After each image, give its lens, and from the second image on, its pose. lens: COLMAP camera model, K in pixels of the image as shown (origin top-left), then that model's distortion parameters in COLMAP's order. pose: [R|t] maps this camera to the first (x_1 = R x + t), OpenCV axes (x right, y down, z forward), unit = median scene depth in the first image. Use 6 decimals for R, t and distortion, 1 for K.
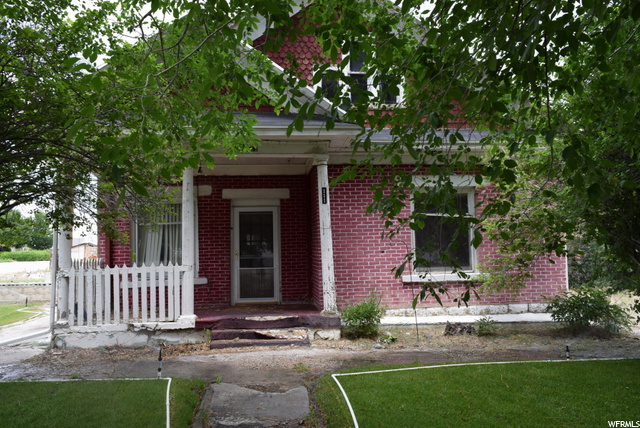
lens RADIAL K [[496.8, 0, 320.8], [0, 496.8, 217.0], [0, 0, 1]] dist [-0.010888, 0.000776]
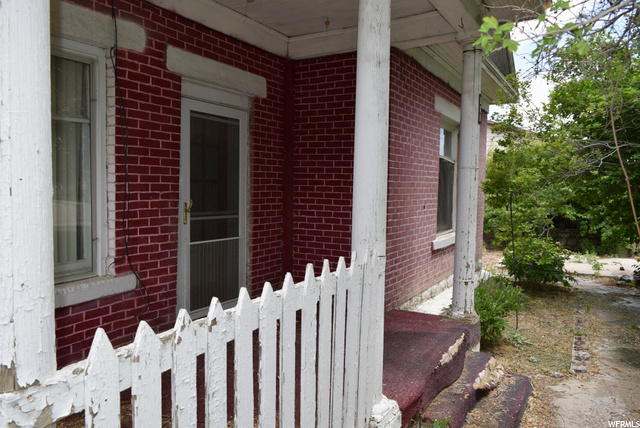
lens RADIAL K [[496.8, 0, 318.7], [0, 496.8, 215.5], [0, 0, 1]] dist [-0.010888, 0.000776]
pose [[0.593559, -0.015657, 0.804638, -0.543596], [-0.077390, 0.994067, 0.076431, 0.046699], [-0.801061, -0.107637, 0.588826, 0.808738]]
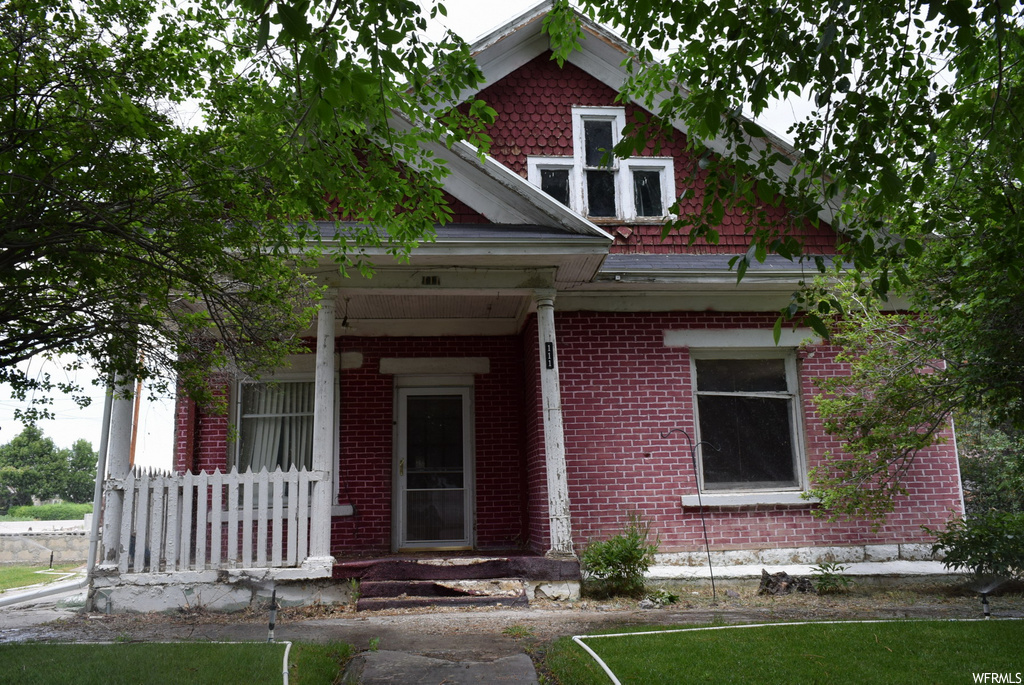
lens RADIAL K [[794.9, 0, 514.1], [0, 794.9, 345.2], [0, 0, 1]] dist [-0.010888, 0.000776]
pose [[0.999749, -0.008921, -0.020545, -0.015983], [0.006068, 0.990836, -0.134933, 0.074815], [0.021561, 0.134774, 0.990642, 0.037455]]
